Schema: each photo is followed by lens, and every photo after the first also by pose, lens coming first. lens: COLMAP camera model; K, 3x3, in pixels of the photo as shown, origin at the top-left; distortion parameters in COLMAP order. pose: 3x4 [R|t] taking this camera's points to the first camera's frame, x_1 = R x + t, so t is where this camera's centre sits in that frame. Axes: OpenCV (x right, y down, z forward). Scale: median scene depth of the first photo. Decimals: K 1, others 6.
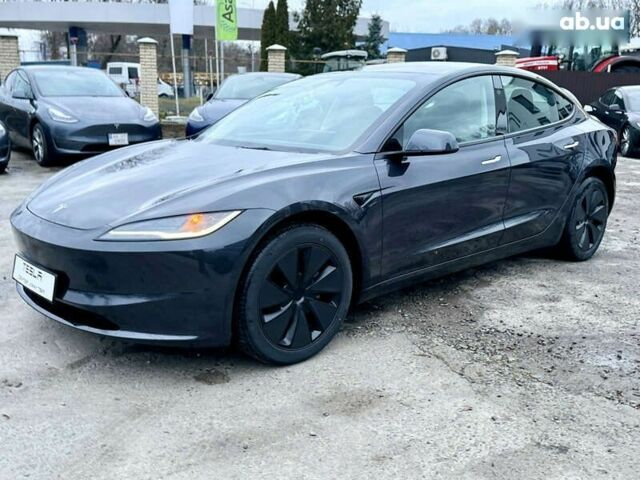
lens RADIAL K [[619.5, 0, 319.9], [0, 619.5, 227.0], [0, 0, 1]] dist [0.067289, 0.000000]
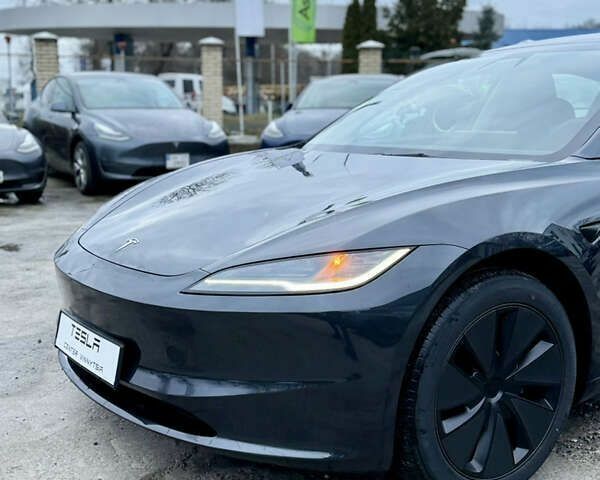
lens RADIAL K [[776.5, 0, 304.6], [0, 776.5, 236.0], [0, 0, 1]] dist [0.117325, 0.000000]
pose [[0.991148, 0.005626, -0.132641, -0.100588], [-0.012385, 0.998663, -0.050184, 0.001445], [0.132181, 0.051382, 0.989893, 0.173190]]
